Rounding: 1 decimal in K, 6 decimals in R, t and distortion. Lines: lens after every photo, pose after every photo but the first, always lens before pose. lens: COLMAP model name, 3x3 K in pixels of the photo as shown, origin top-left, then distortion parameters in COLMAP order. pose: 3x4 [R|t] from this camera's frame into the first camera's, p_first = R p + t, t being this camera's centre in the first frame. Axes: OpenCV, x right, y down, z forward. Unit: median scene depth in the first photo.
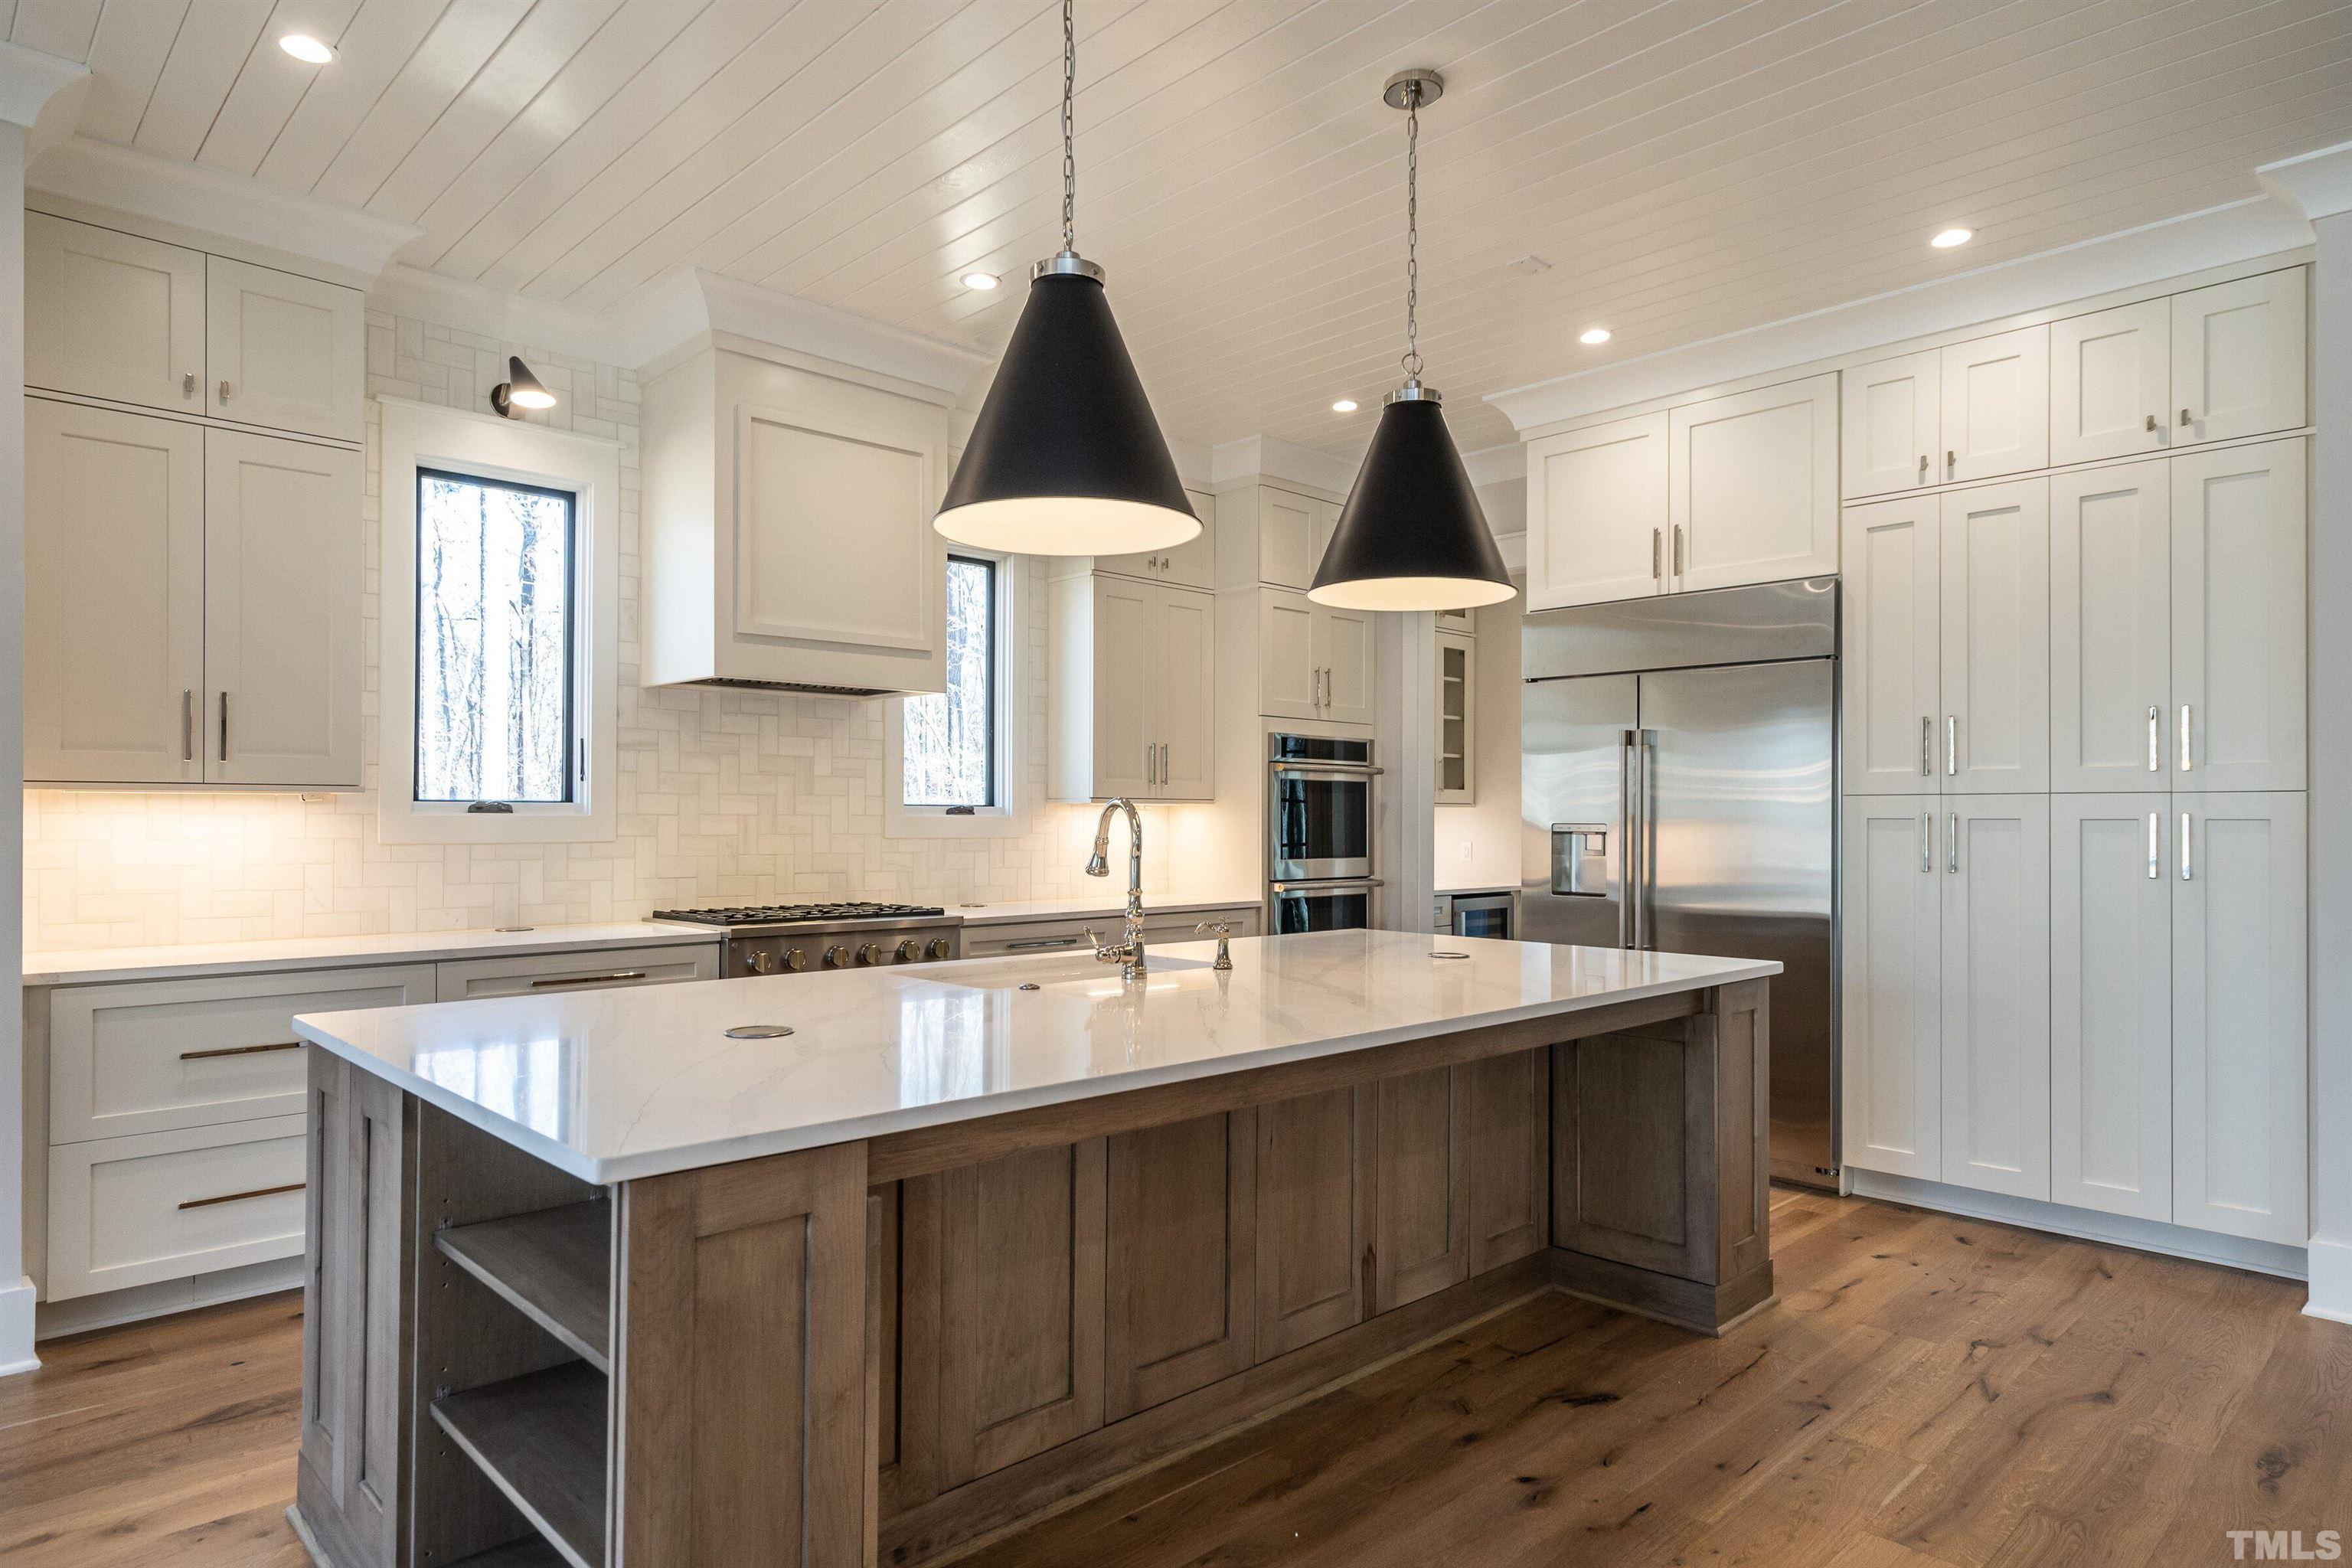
lens RADIAL K [[1355.8, 0, 1179.8], [0, 1355.8, 811.5], [0, 0, 1]] dist [0.013431, -0.000069]
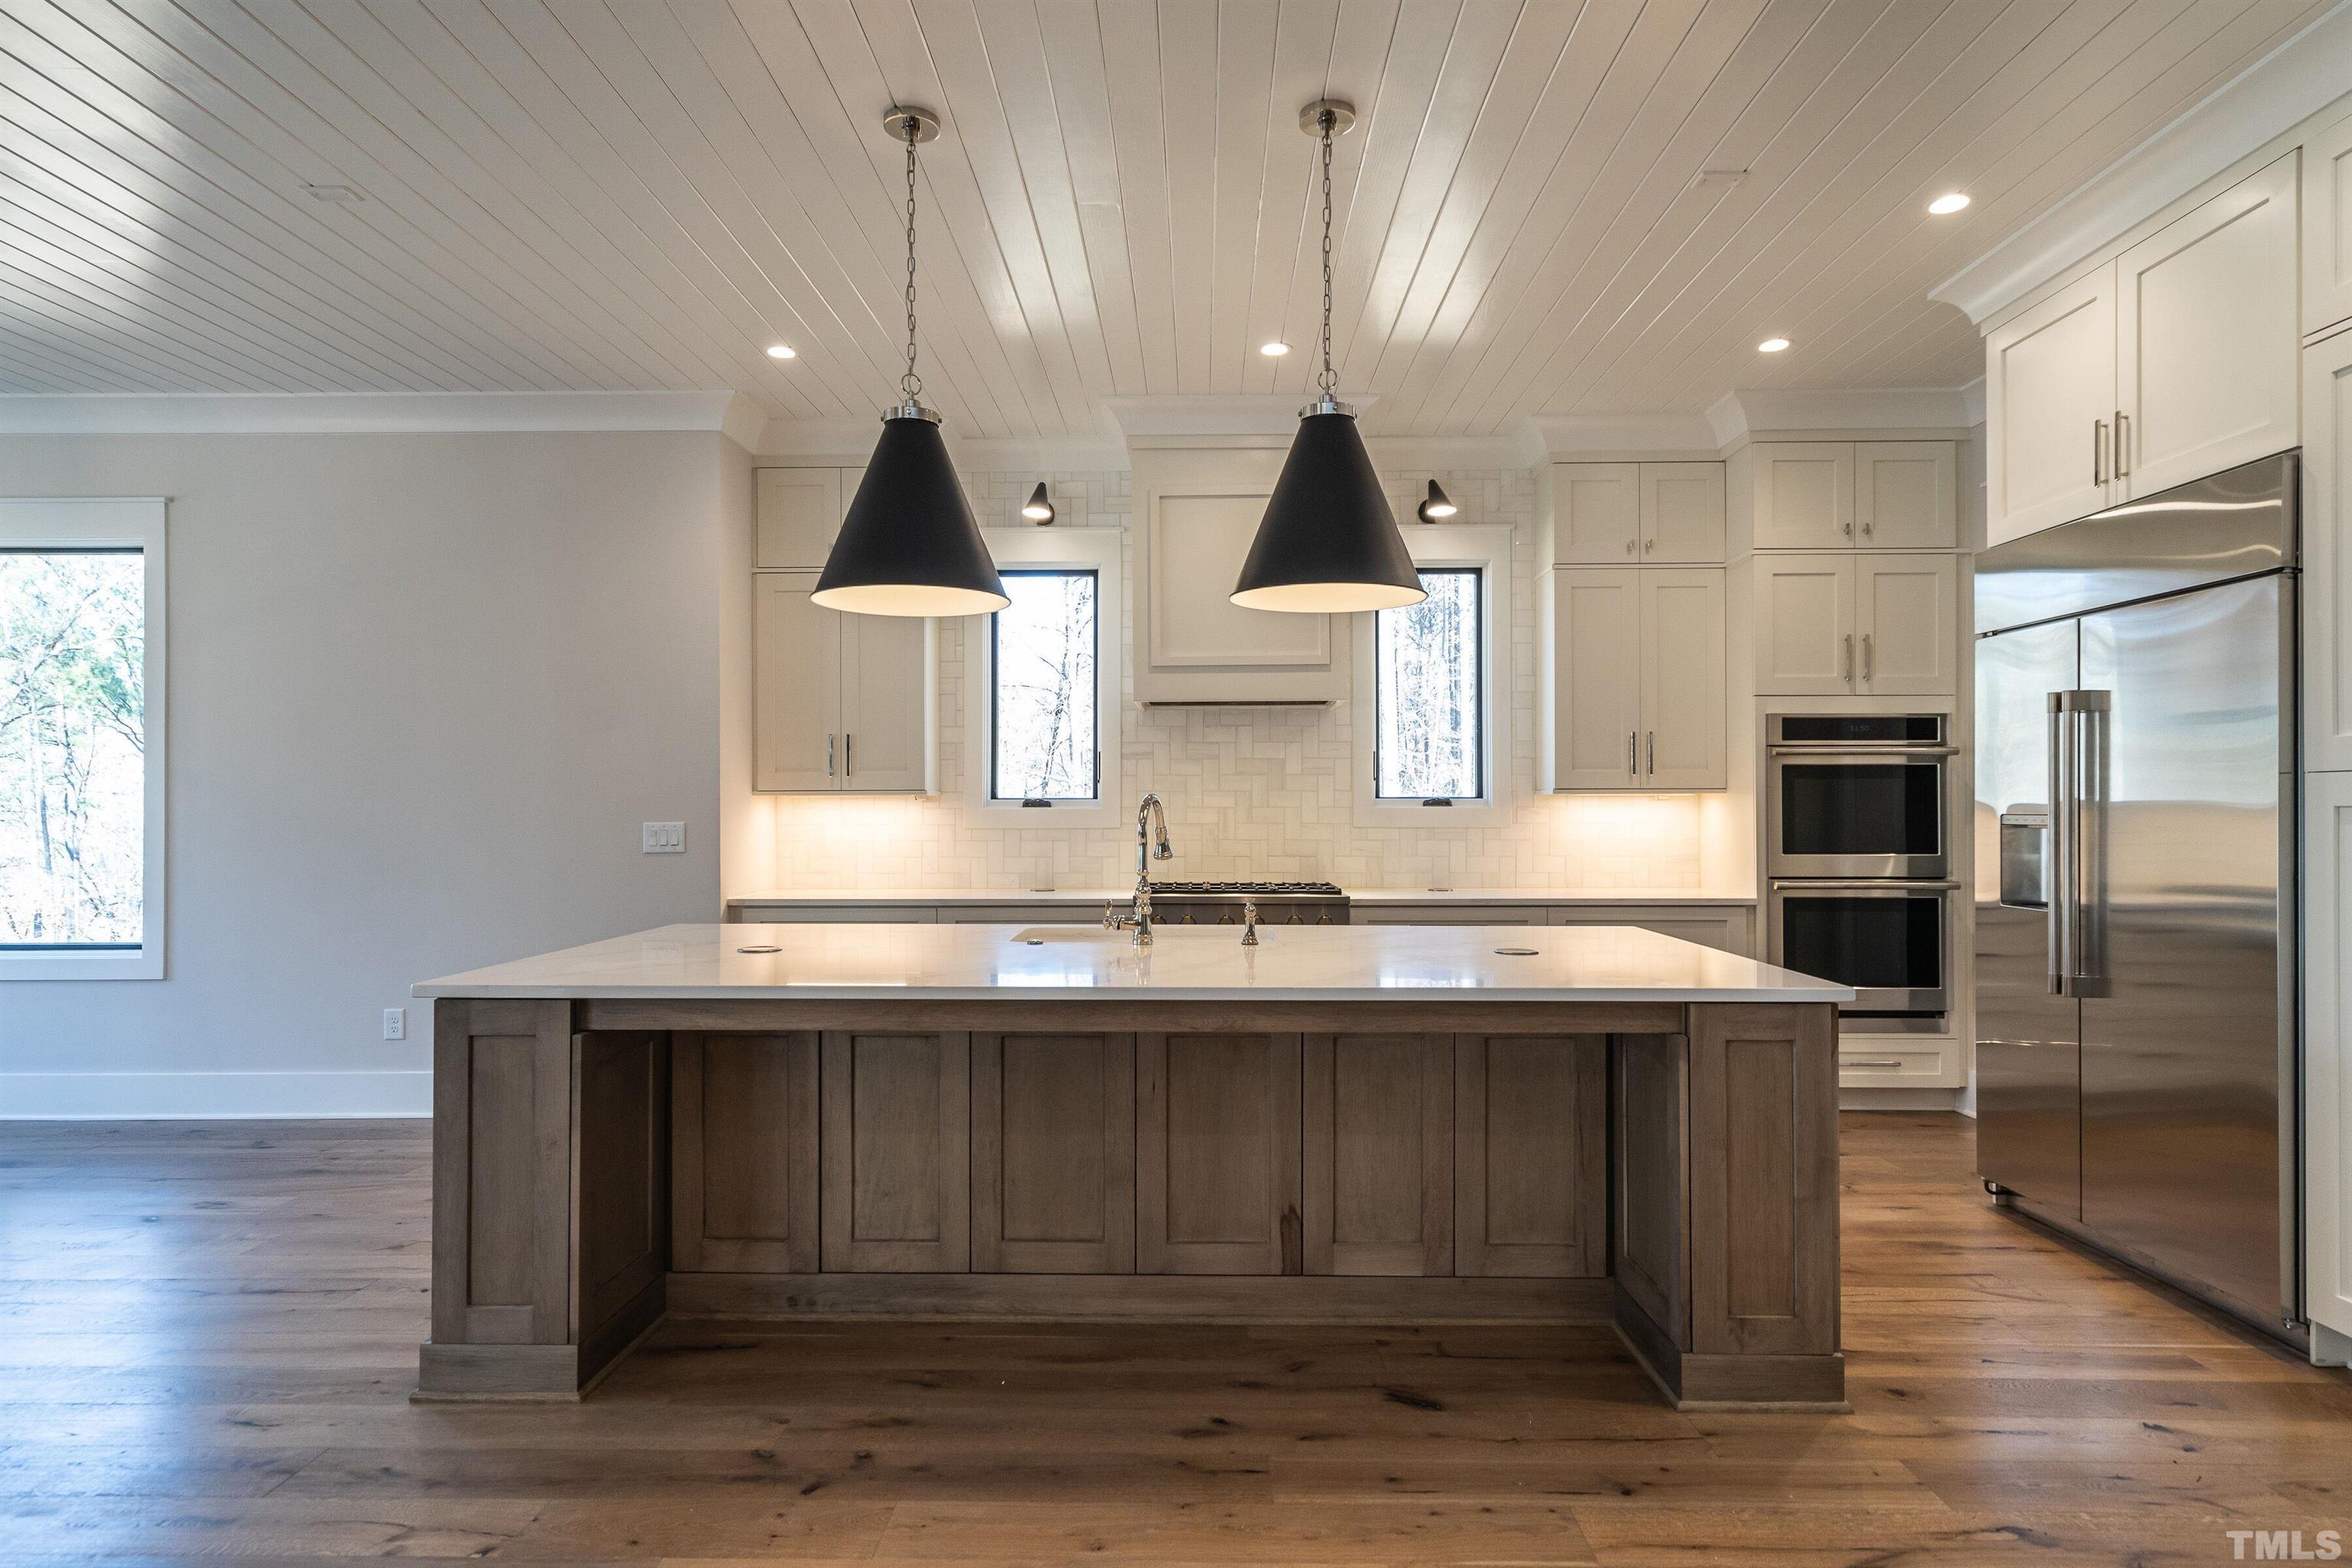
lens RADIAL K [[1312.7, 0, 1181.5], [0, 1312.7, 808.3], [0, 0, 1]] dist [0.007906, 0.002833]
pose [[0.707373, -0.003233, -0.706833, 0.549876], [0.006734, 0.999975, 0.002165, 0.000515], [0.706808, -0.006291, 0.707377, 0.136494]]
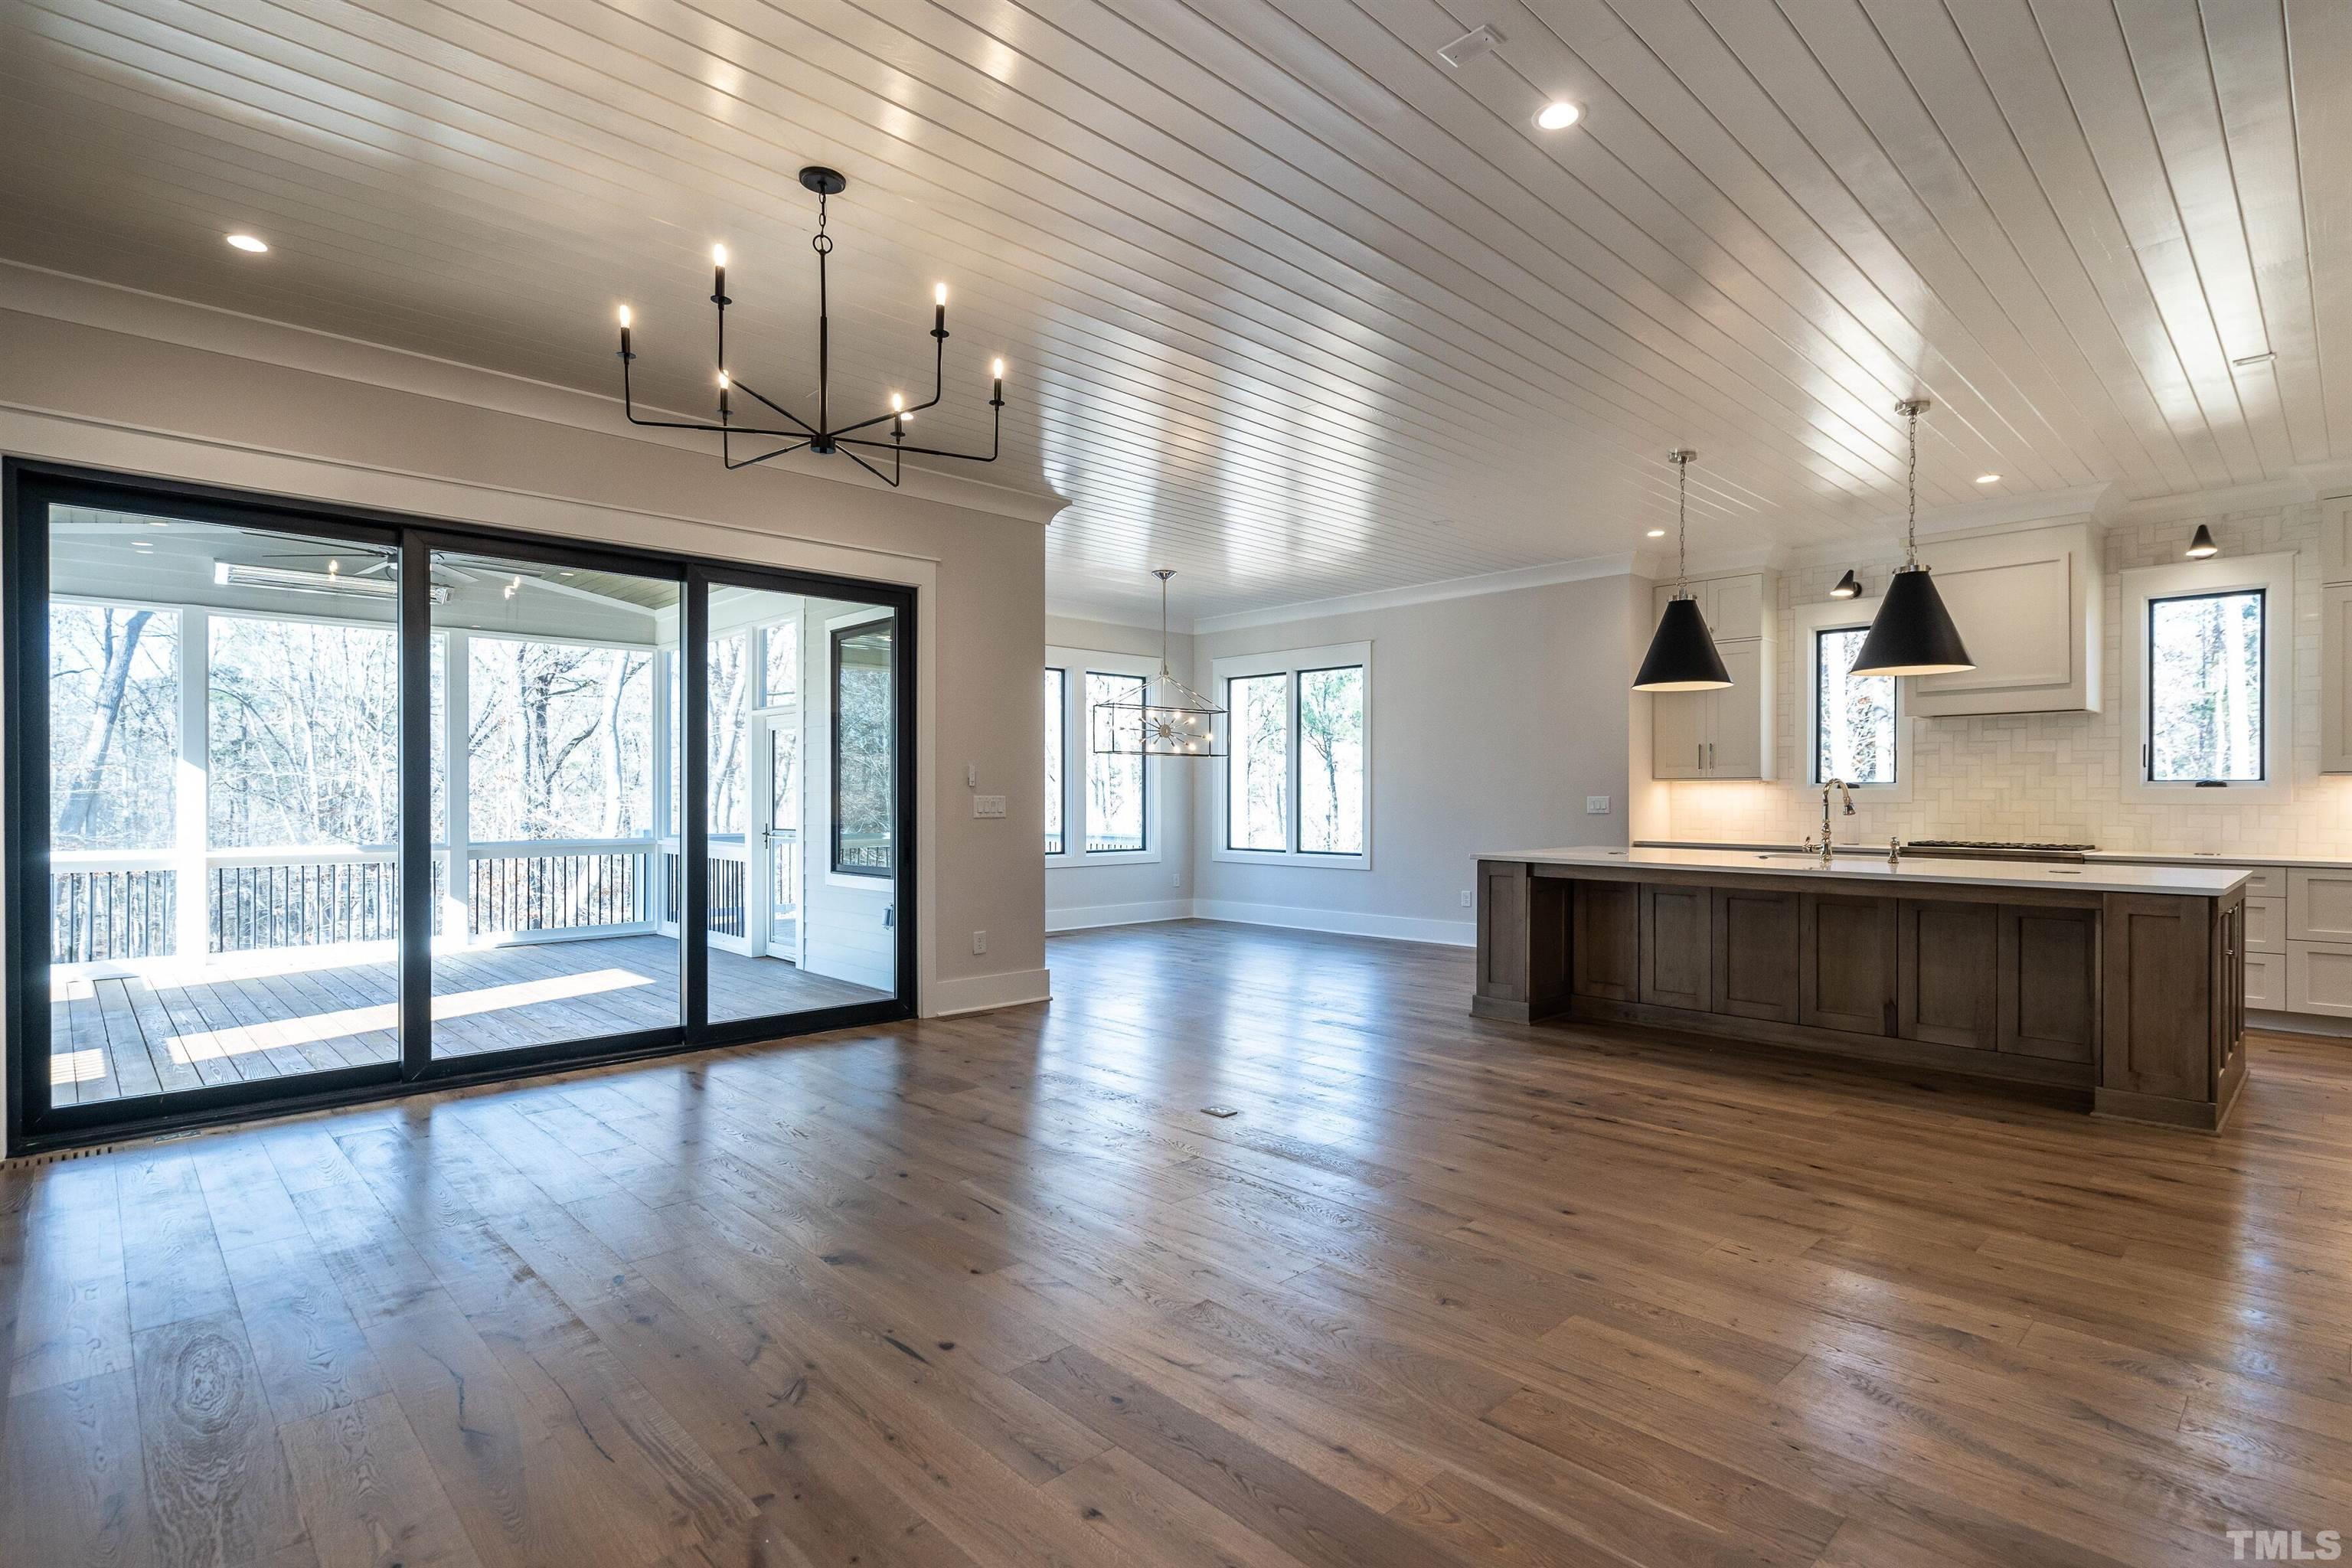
lens RADIAL K [[1152.8, 0, 1178.3], [0, 1152.8, 800.5], [0, 0, 1]] dist [0.001023, -0.000079]
pose [[-0.001232, 0.000664, -0.999999, 1.236061], [0.002194, 0.999997, 0.000661, 0.015940], [0.999997, -0.002194, -0.001234, -0.029098]]
